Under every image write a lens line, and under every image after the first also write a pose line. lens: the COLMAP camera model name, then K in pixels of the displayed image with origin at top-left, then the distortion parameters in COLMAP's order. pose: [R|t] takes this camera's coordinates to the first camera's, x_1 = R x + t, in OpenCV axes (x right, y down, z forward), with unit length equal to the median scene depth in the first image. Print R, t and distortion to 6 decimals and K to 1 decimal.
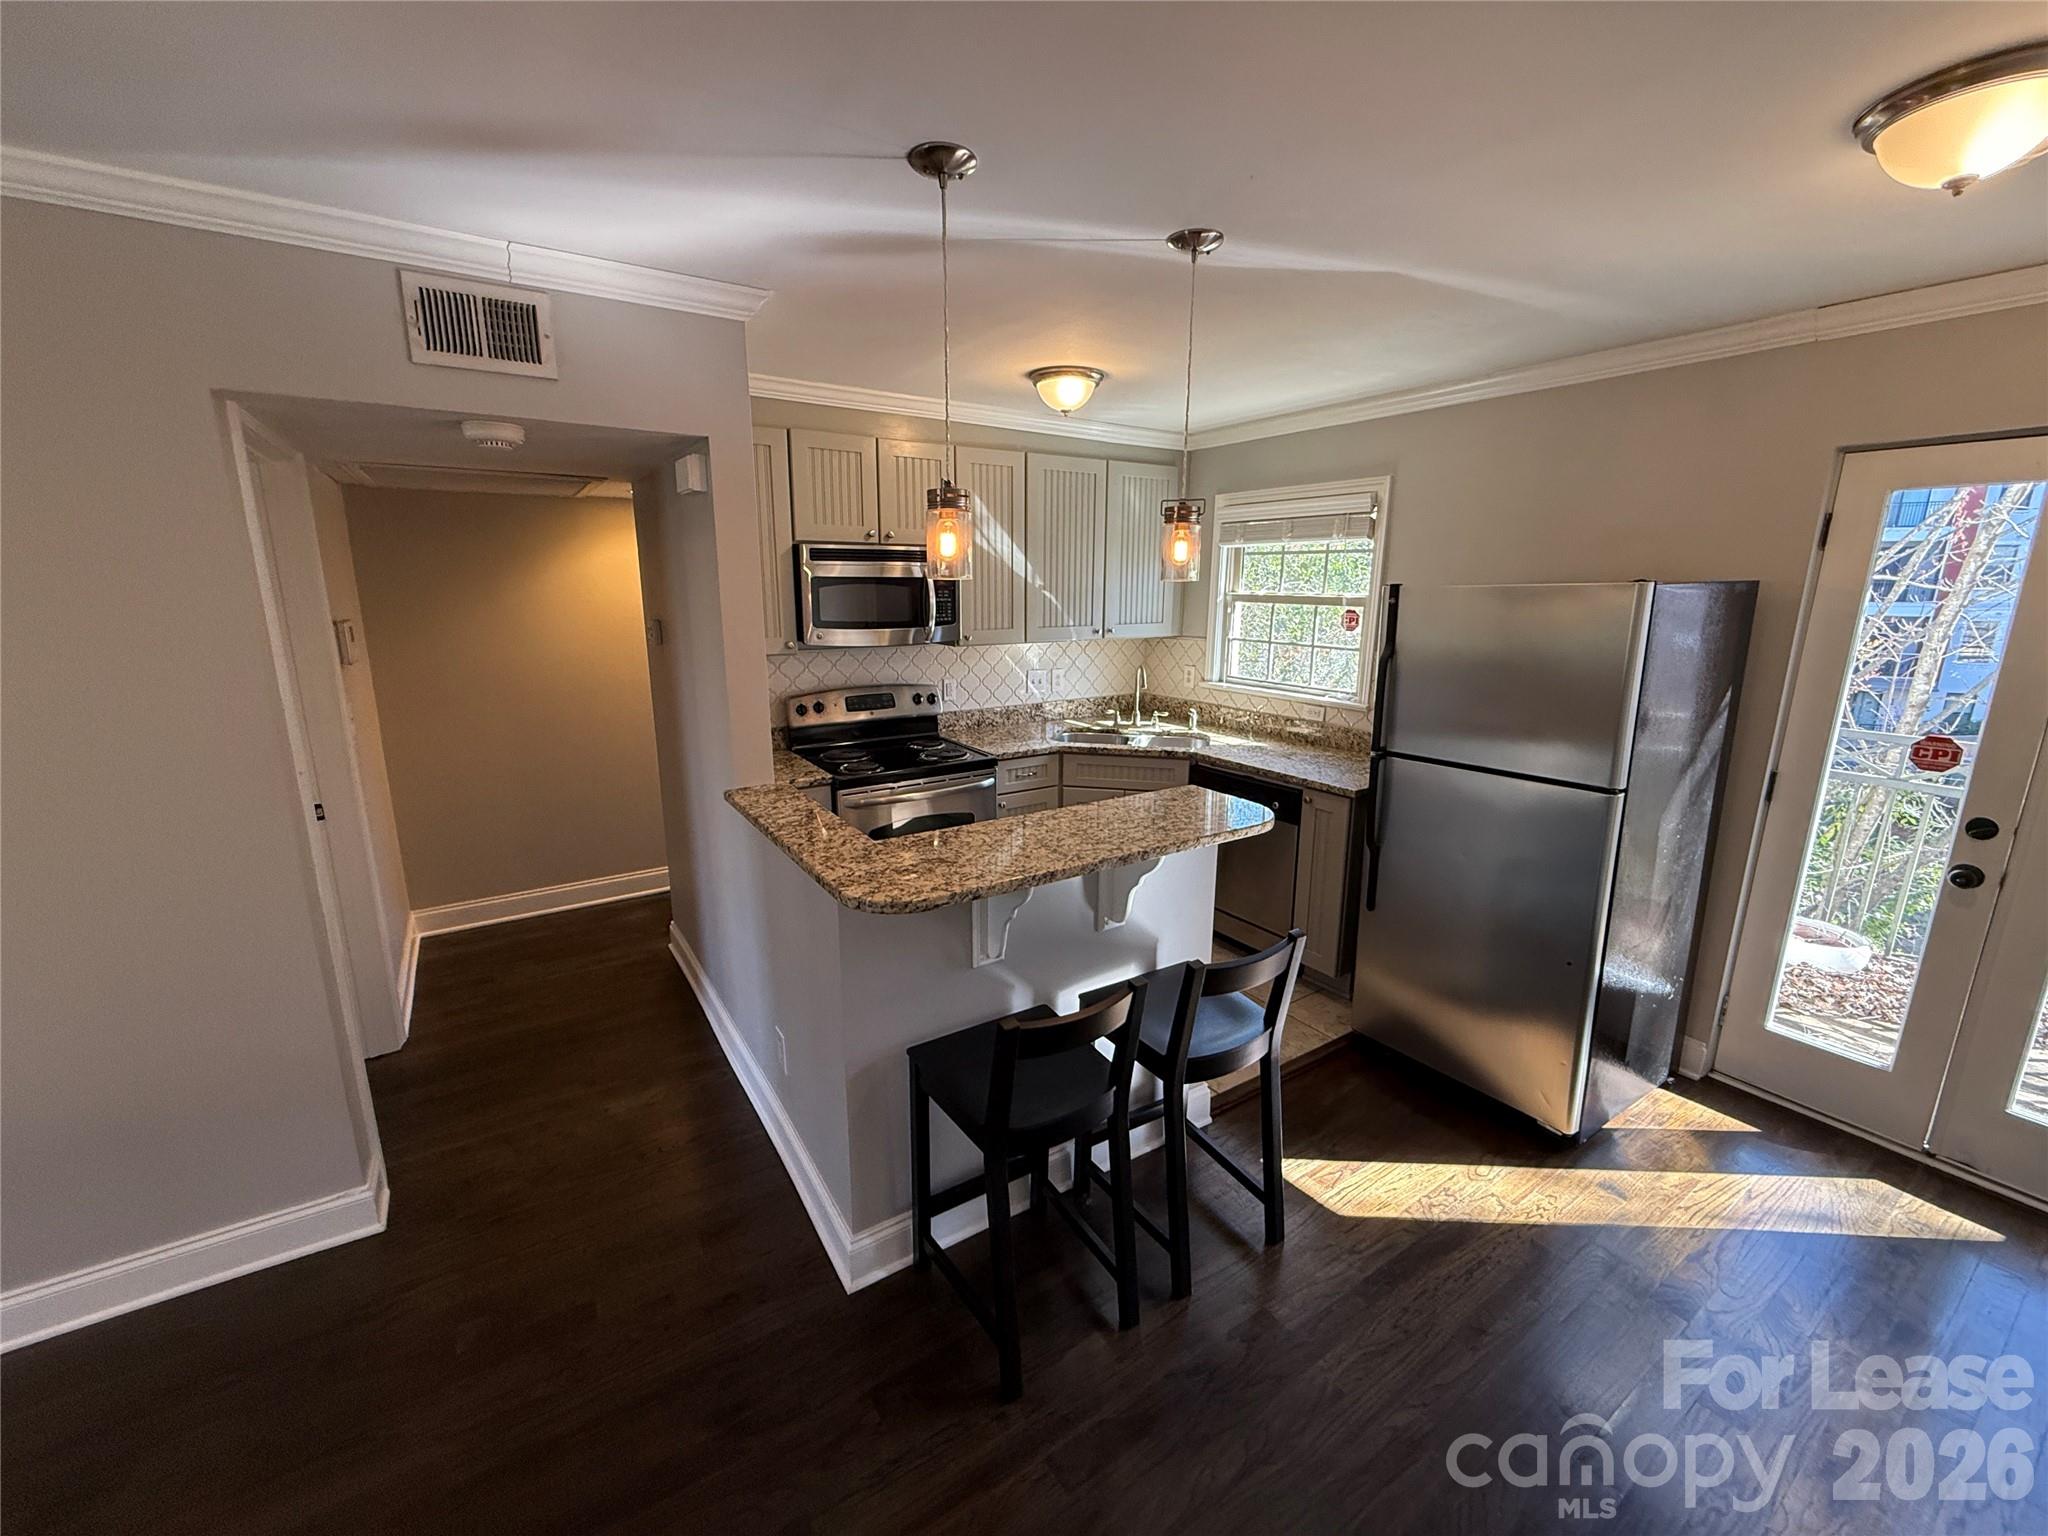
lens RADIAL K [[819.2, 0, 1017.4], [0, 819.2, 763.8], [0, 0, 1]] dist [0.000733, 0.000064]
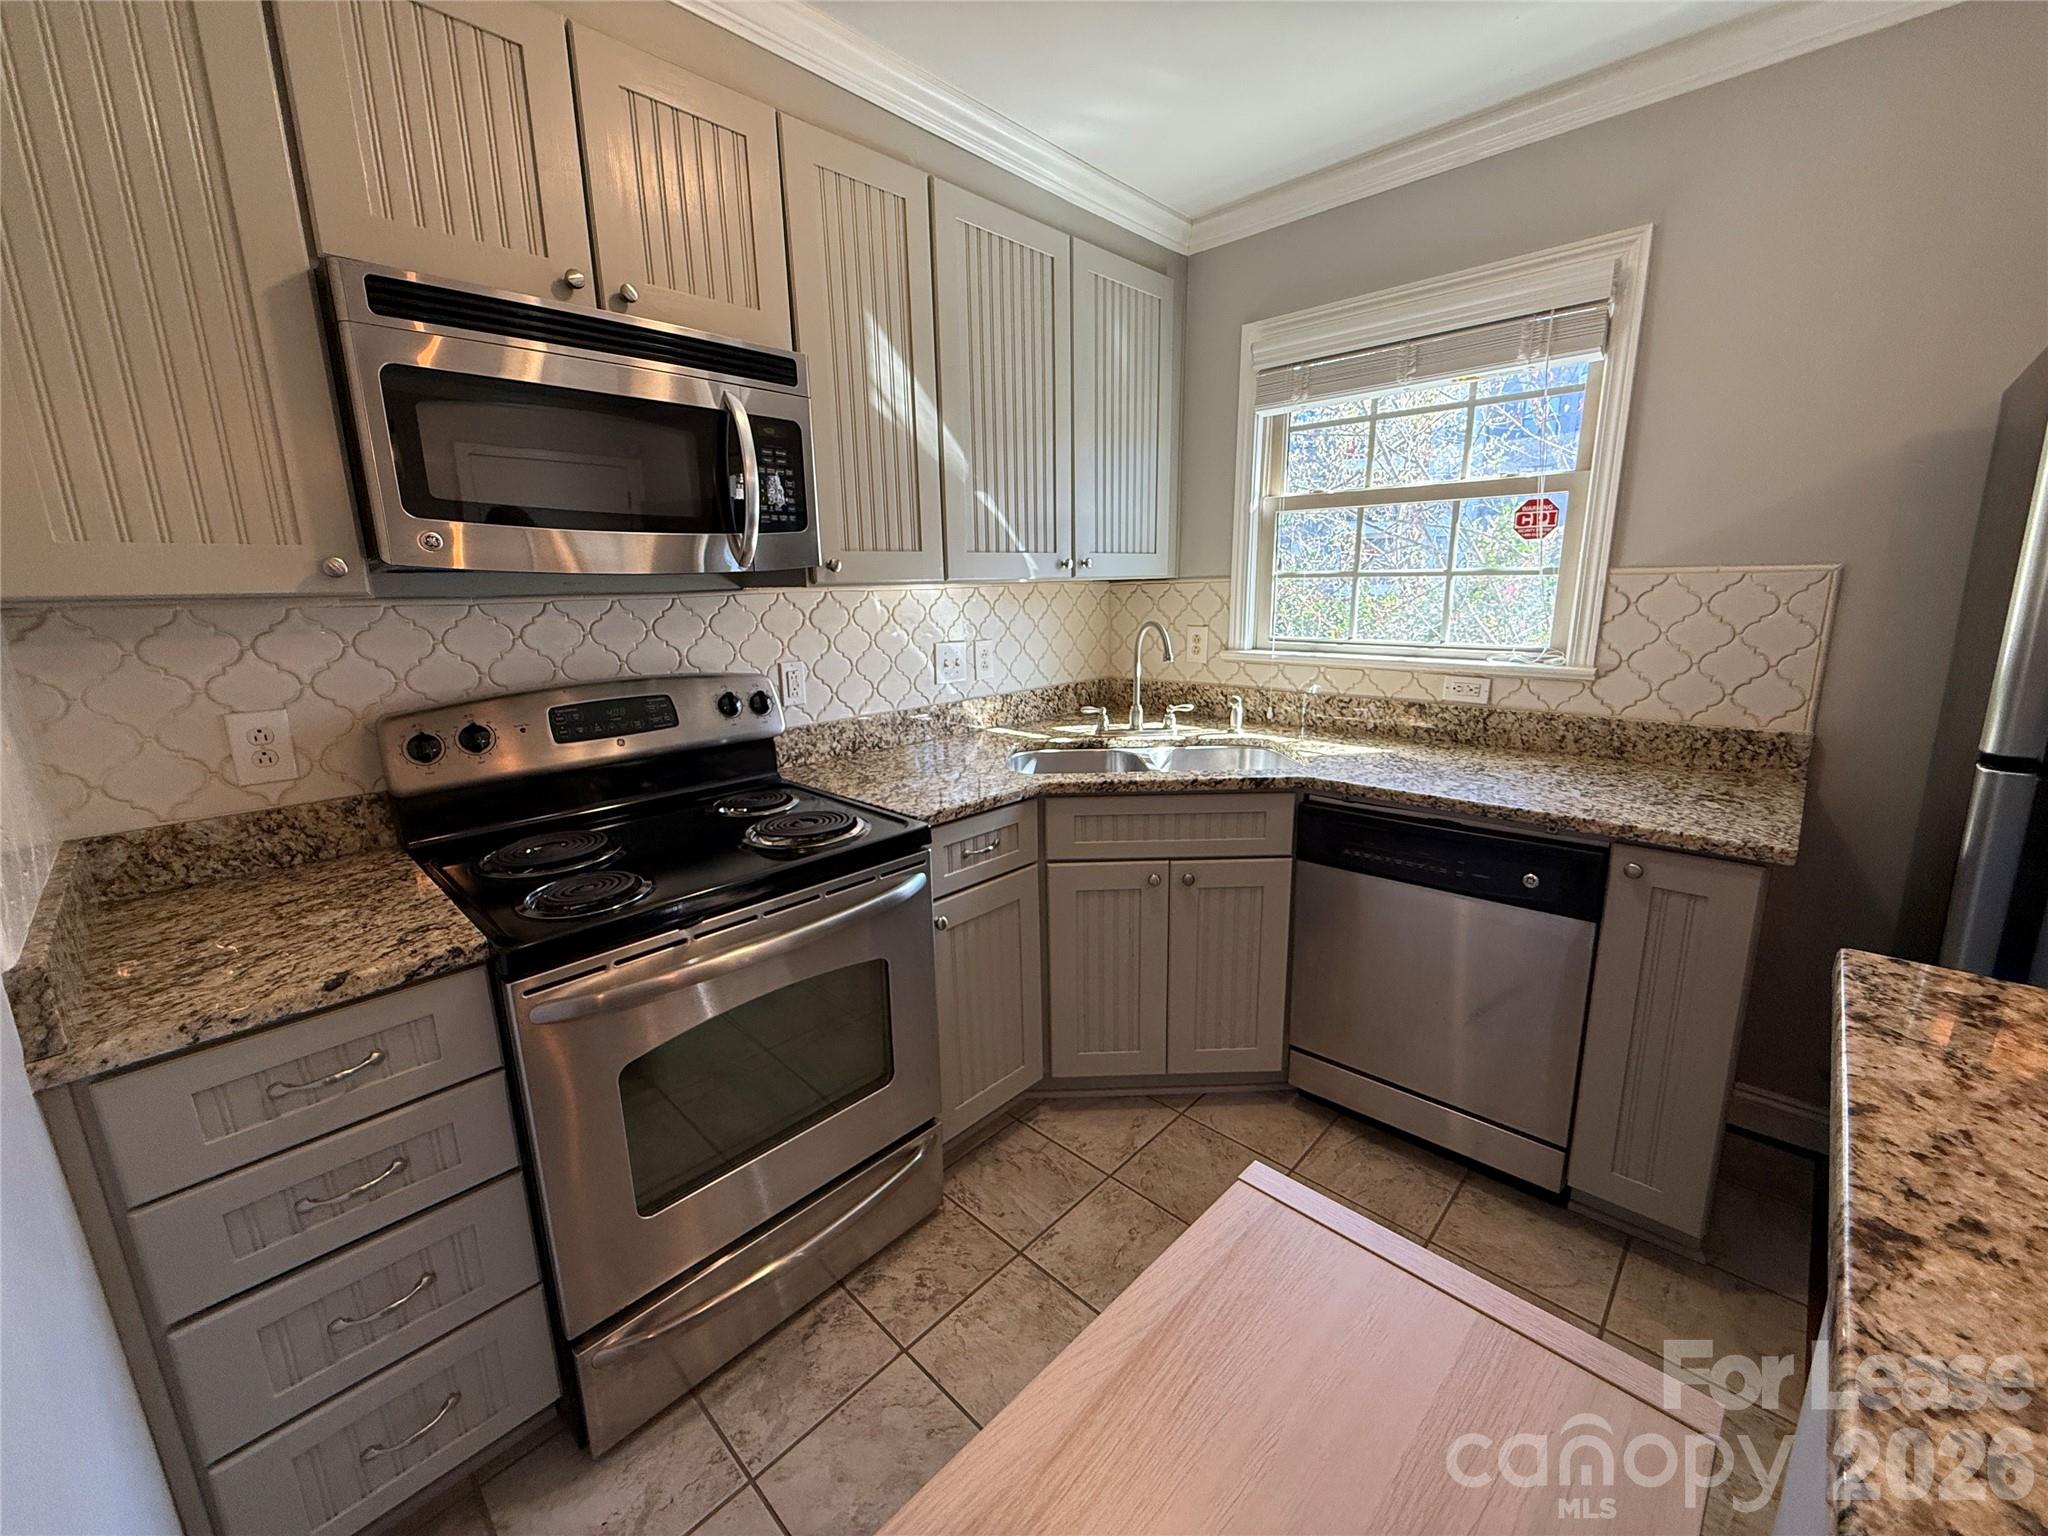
lens RADIAL K [[819.2, 0, 1017.4], [0, 819.2, 763.8], [0, 0, 1]] dist [0.000733, 0.000064]
pose [[0.972975, -0.072391, 0.219268, -0.067020], [0.073455, 0.997293, 0.003307, -0.035512], [-0.218914, 0.012889, 0.975659, 0.514018]]
